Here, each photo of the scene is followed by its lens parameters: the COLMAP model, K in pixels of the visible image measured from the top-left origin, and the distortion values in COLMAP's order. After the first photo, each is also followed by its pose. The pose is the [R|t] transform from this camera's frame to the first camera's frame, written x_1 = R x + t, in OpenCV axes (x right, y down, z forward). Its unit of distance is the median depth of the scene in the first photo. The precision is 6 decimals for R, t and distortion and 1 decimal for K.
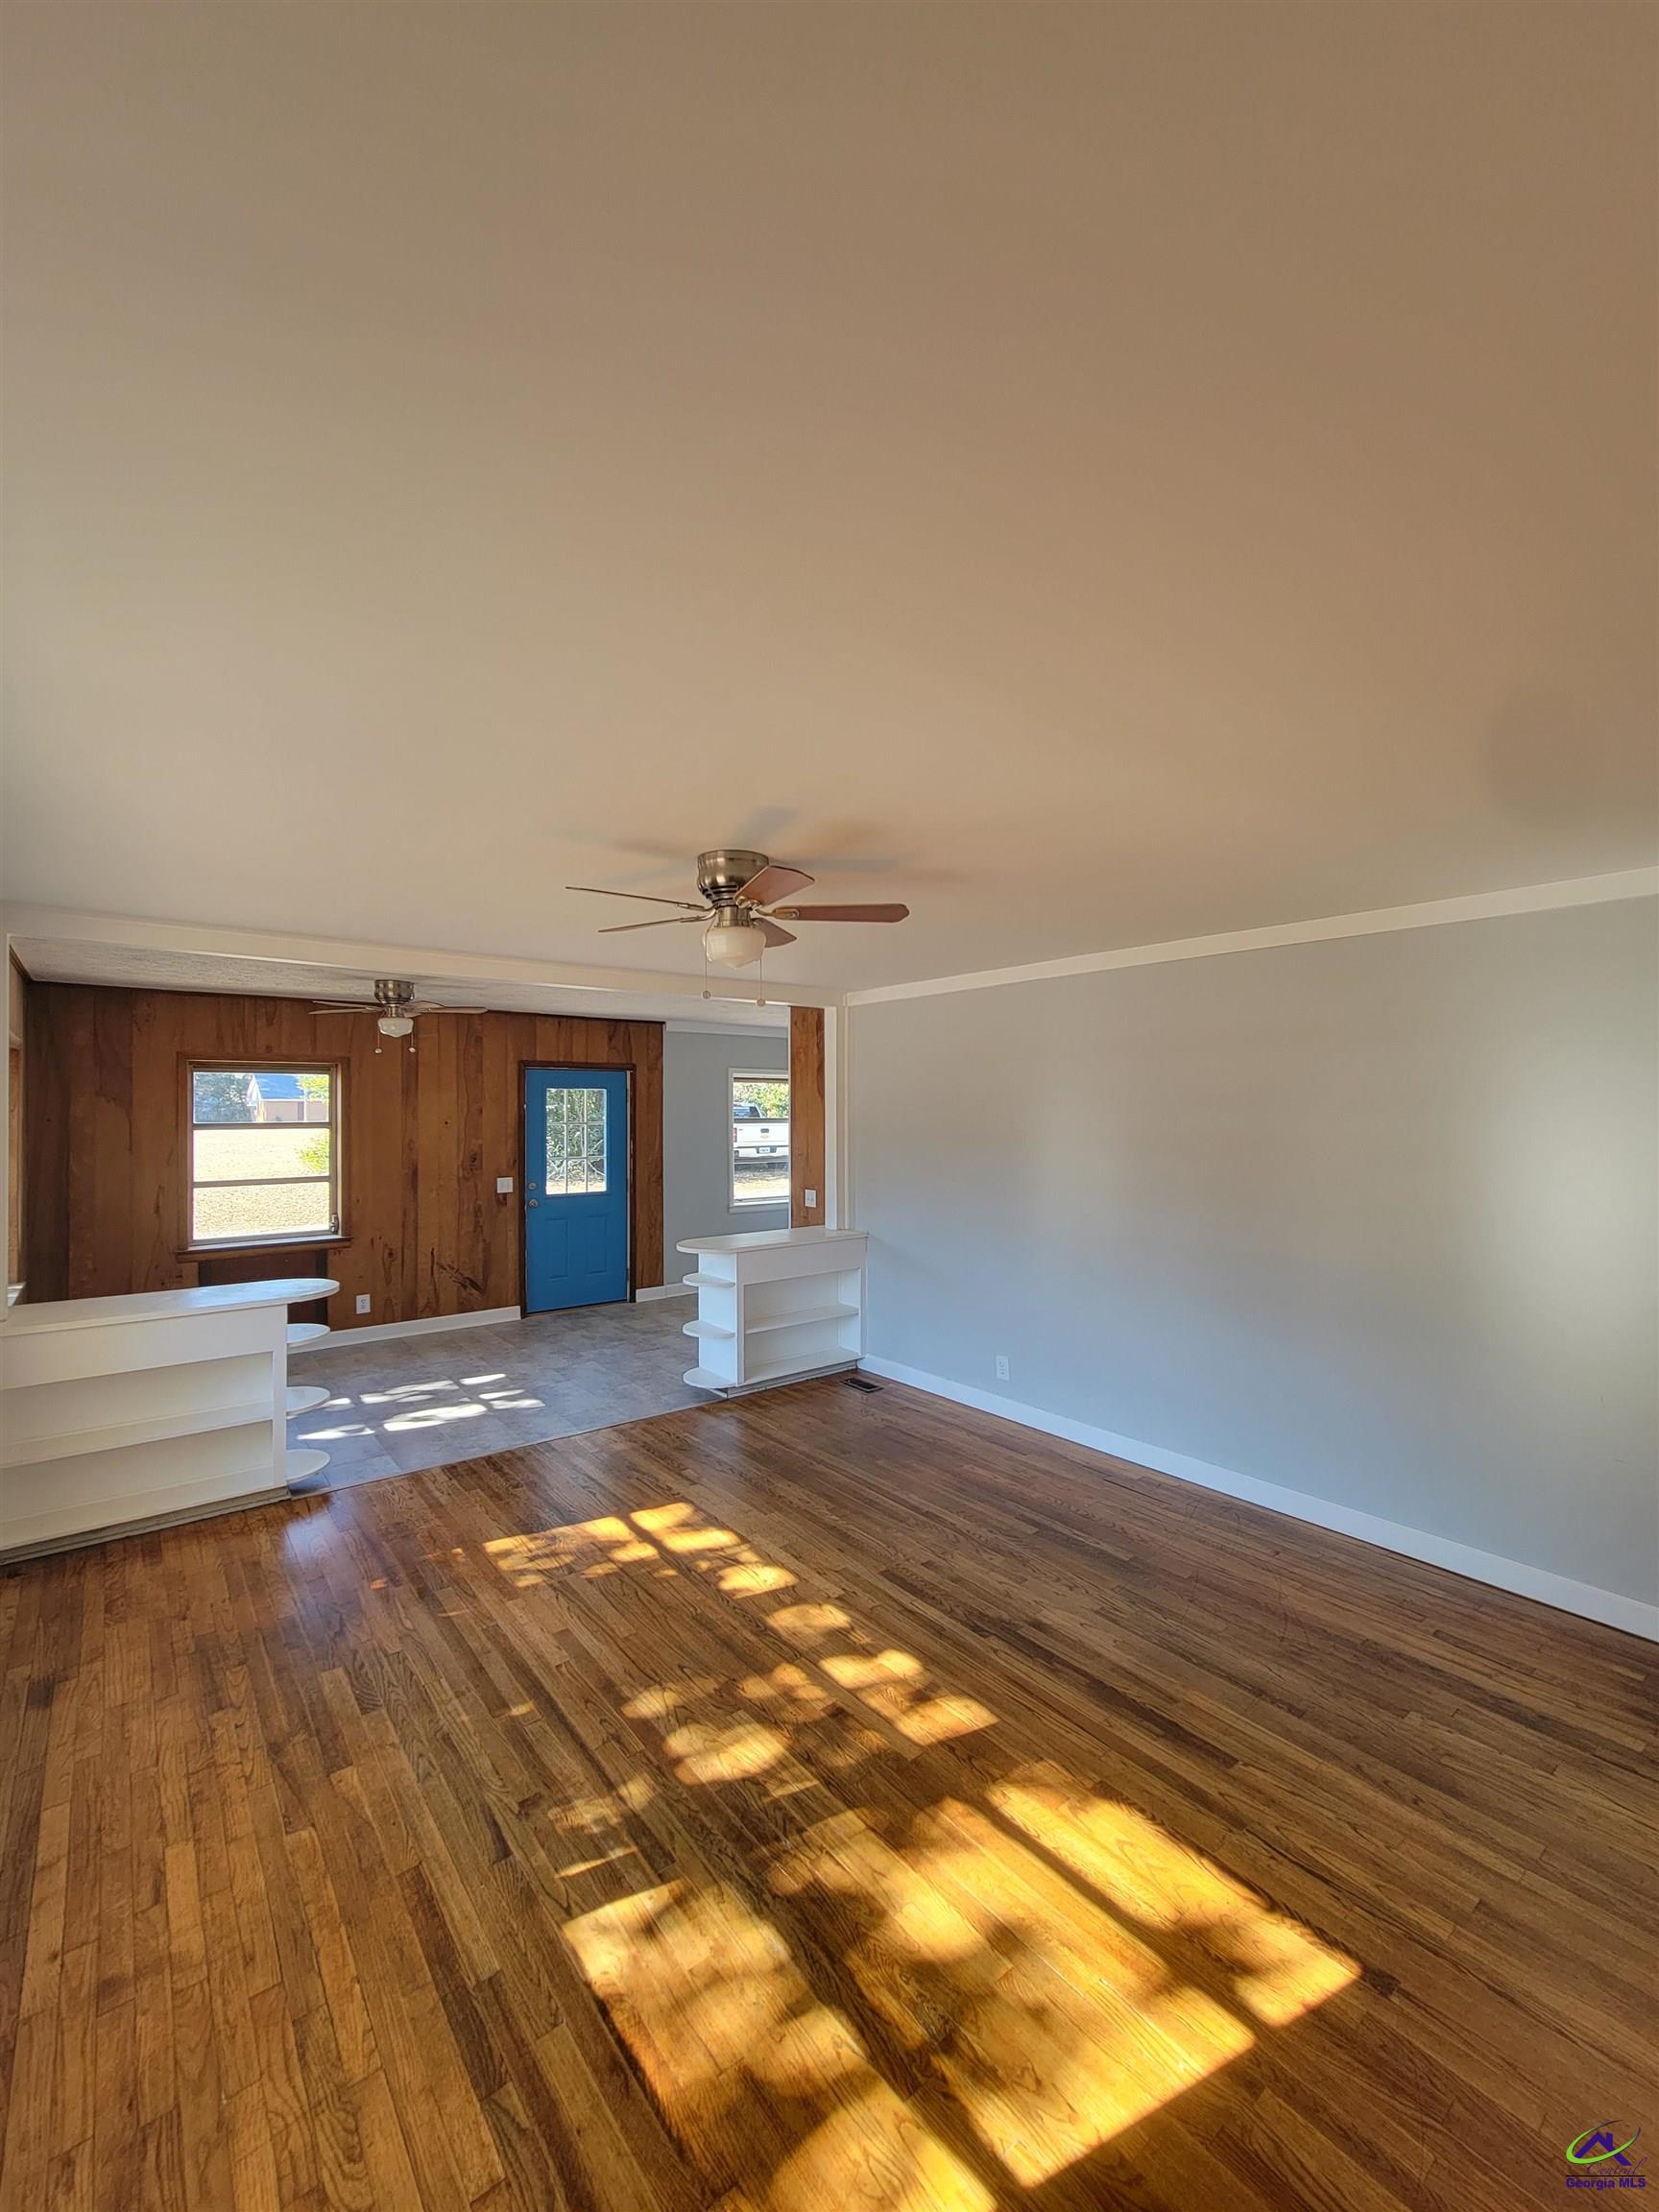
lens RADIAL K [[896.6, 0, 819.3], [0, 896.6, 1104.8], [0, 0, 1]] dist [-0.002932, 0.000471]
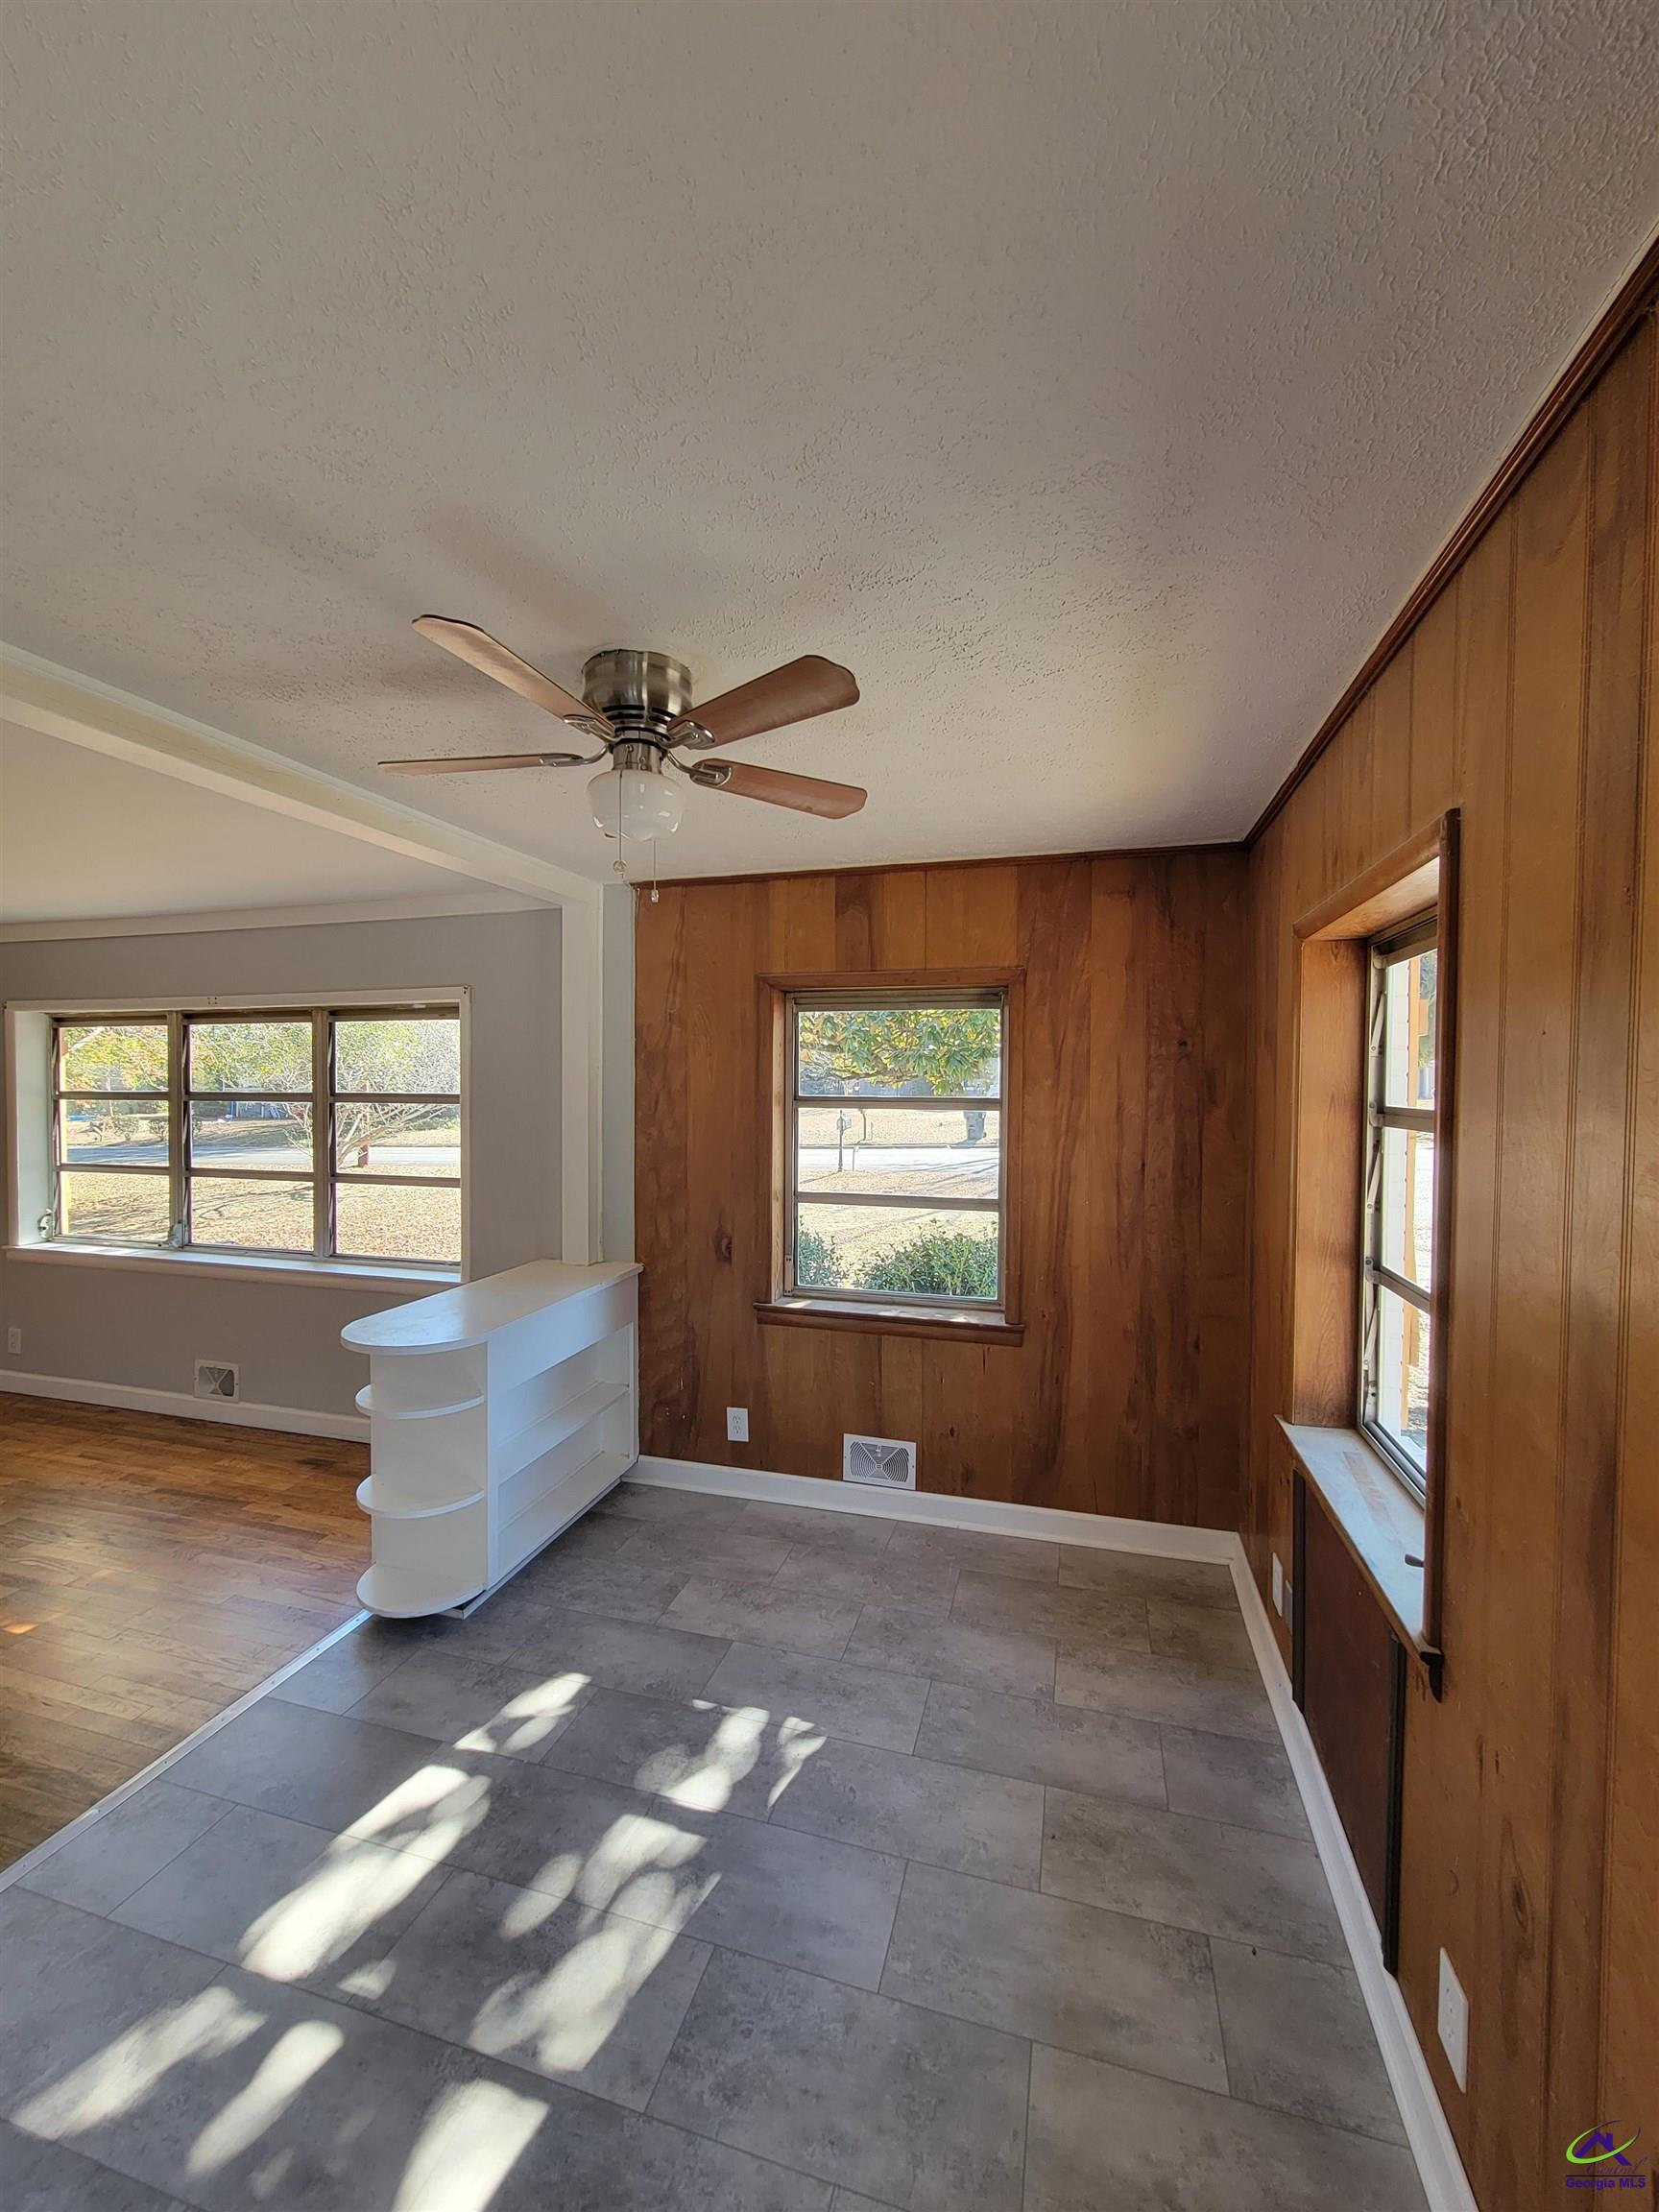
lens RADIAL K [[896.6, 0, 819.3], [0, 896.6, 1104.8], [0, 0, 1]] dist [-0.002932, 0.000471]
pose [[-0.812818, 0.010892, -0.582416, -0.608056], [-0.001756, 0.999775, 0.021147, 0.027223], [0.582515, 0.018211, -0.812616, 2.370079]]
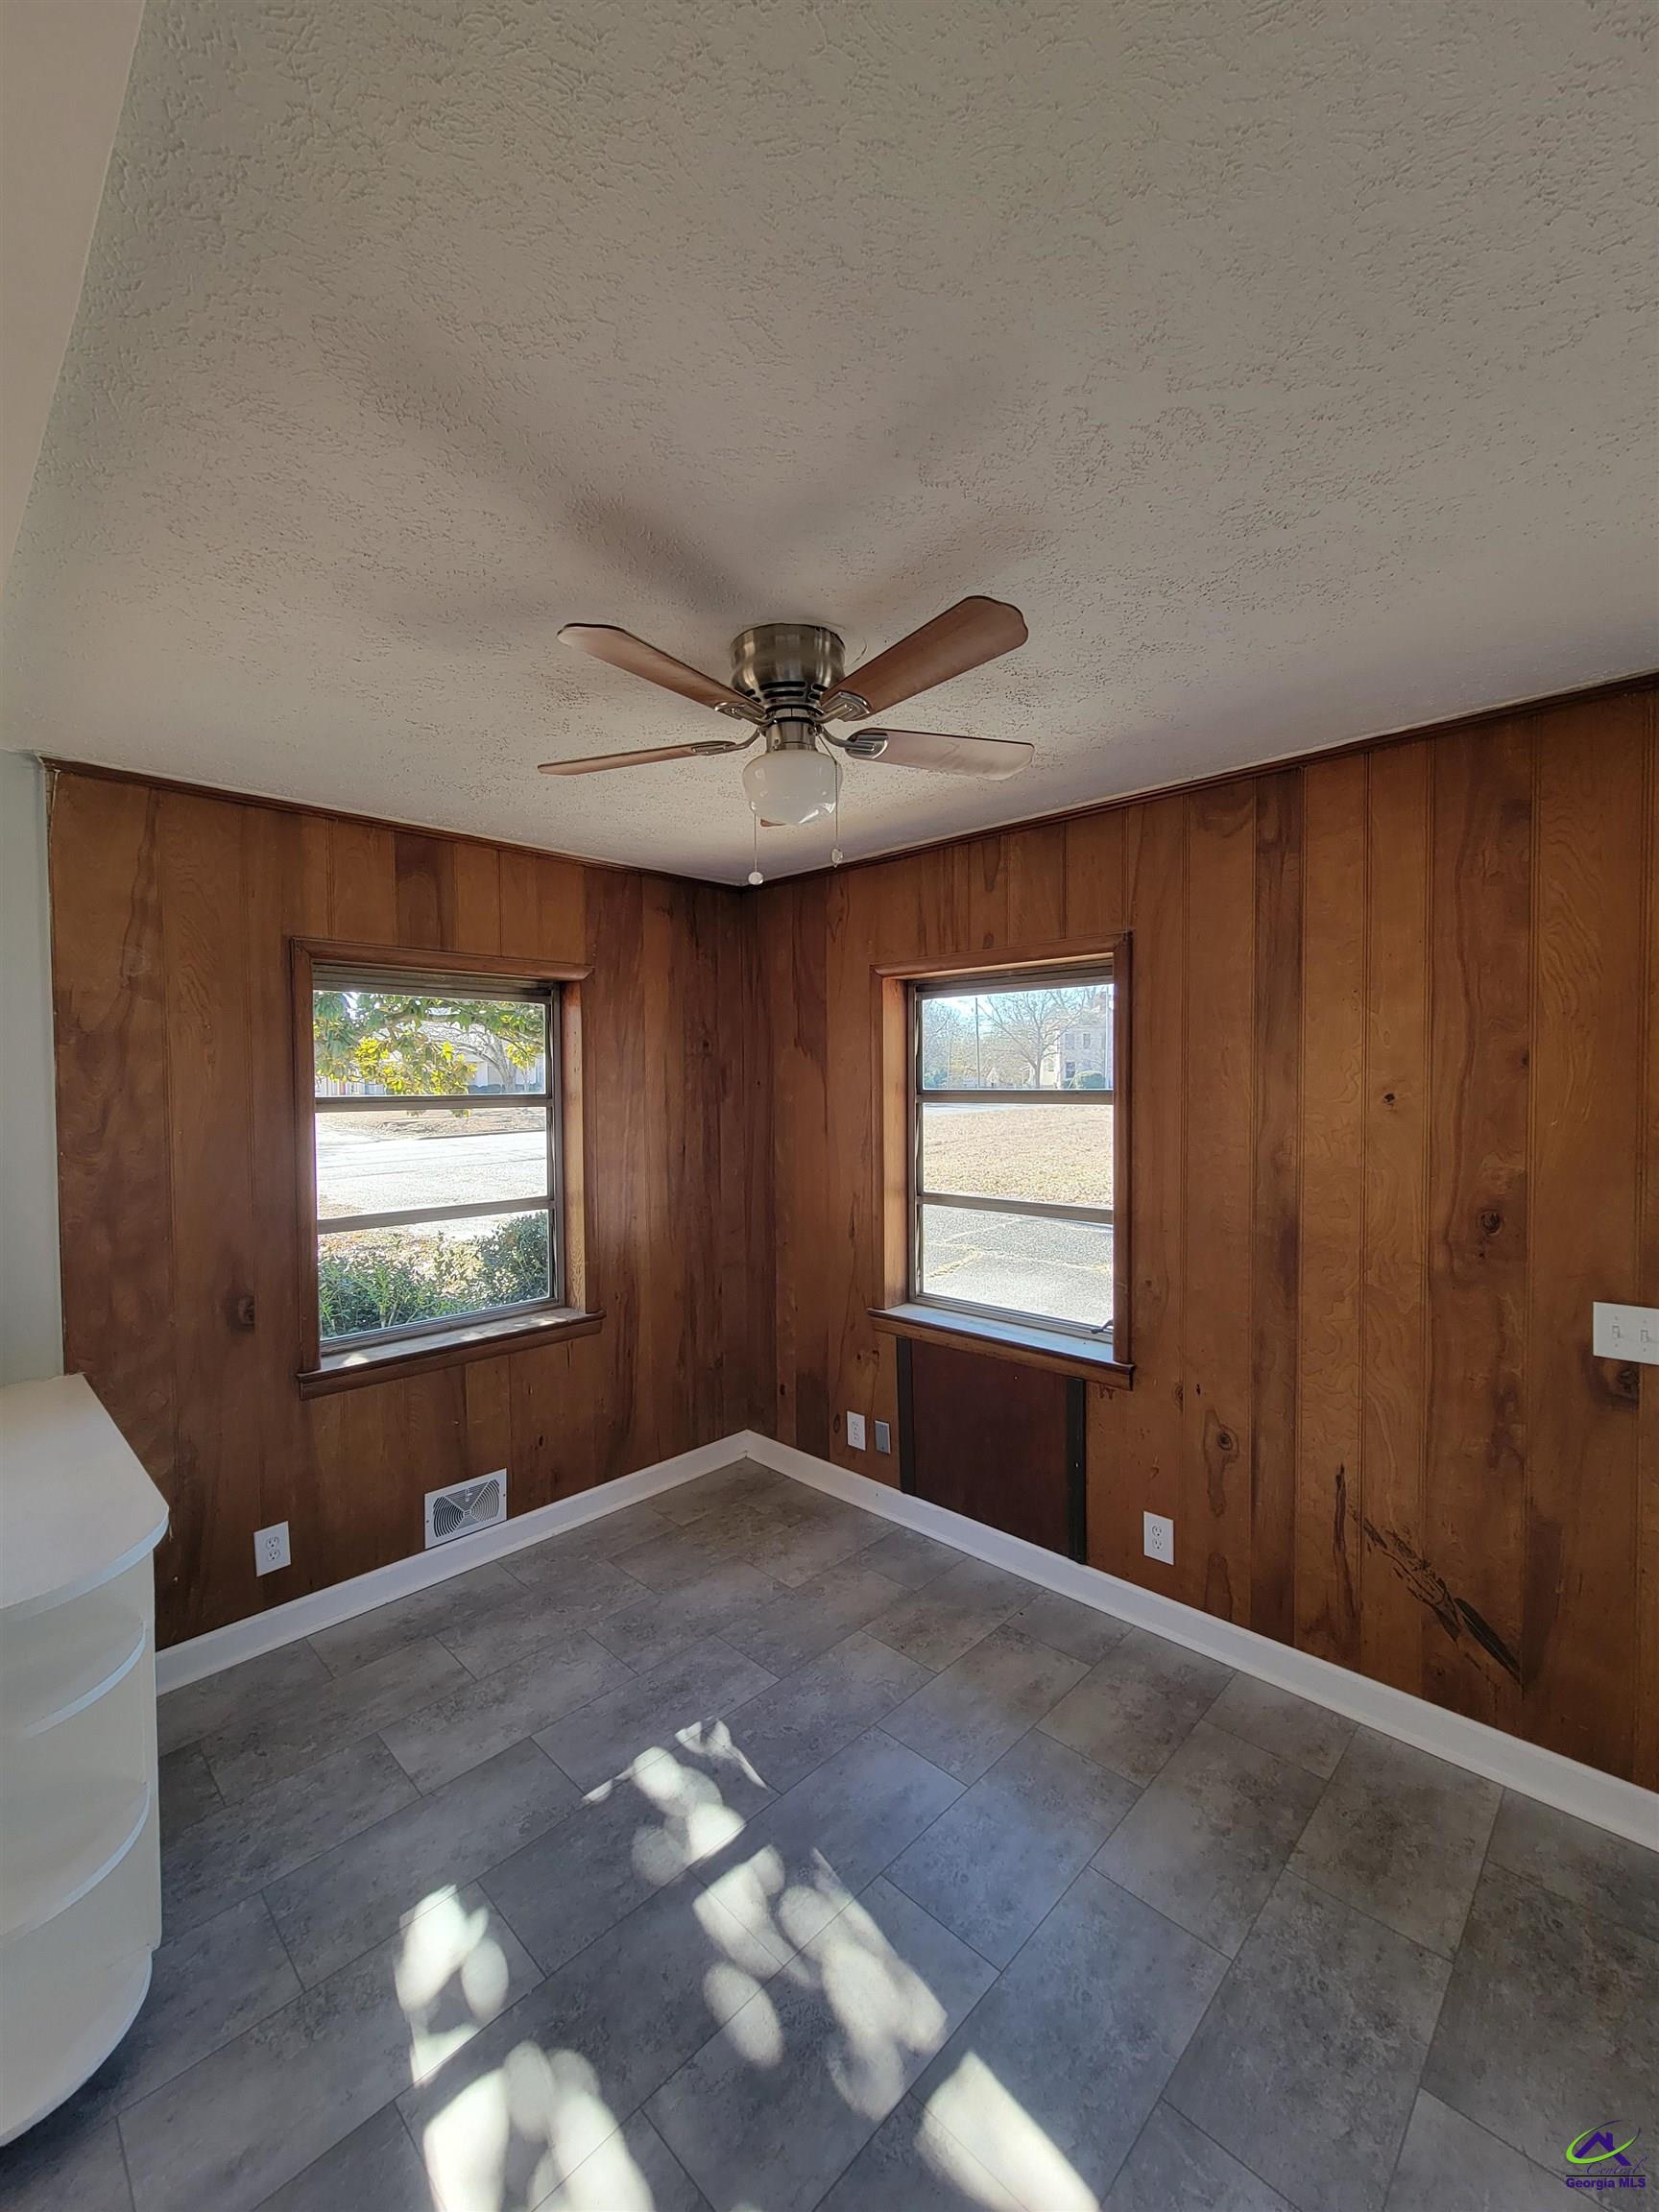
lens RADIAL K [[896.6, 0, 819.3], [0, 896.6, 1104.8], [0, 0, 1]] dist [-0.002932, 0.000471]
pose [[0.129410, 0.028391, -0.991185, -0.285614], [0.009777, 0.999505, 0.029906, 0.025578], [0.991543, -0.013561, 0.129068, 1.756284]]
